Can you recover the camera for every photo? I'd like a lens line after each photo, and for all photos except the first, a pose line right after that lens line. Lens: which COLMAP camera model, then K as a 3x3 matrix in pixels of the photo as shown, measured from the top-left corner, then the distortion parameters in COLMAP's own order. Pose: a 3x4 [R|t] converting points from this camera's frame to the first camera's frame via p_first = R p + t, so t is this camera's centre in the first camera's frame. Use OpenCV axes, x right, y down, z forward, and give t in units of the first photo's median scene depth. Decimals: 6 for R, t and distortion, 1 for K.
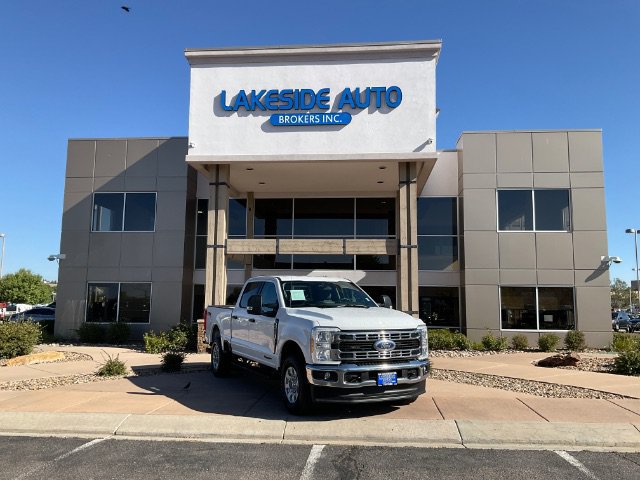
lens RADIAL K [[533.9, 0, 317.6], [0, 533.9, 237.2], [0, 0, 1]] dist [0.101854, -0.185770]
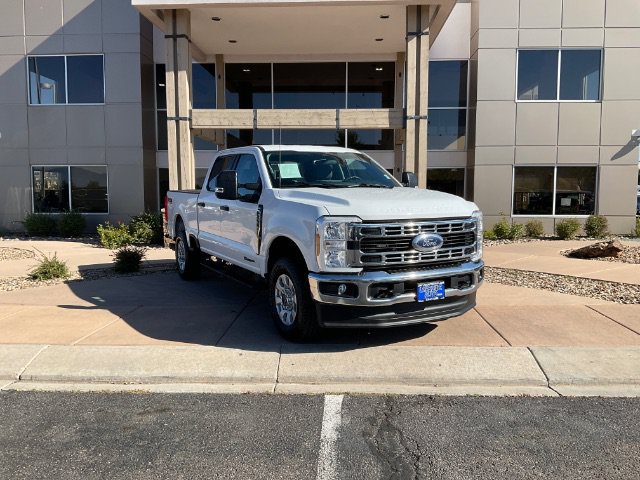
lens RADIAL K [[533.9, 0, 317.6], [0, 533.9, 237.2], [0, 0, 1]] dist [0.101854, -0.185770]
pose [[0.999072, -0.013570, 0.040869, -0.016417], [0.004939, 0.978896, 0.204301, 0.027853], [-0.042779, -0.203910, 0.978055, 0.167051]]
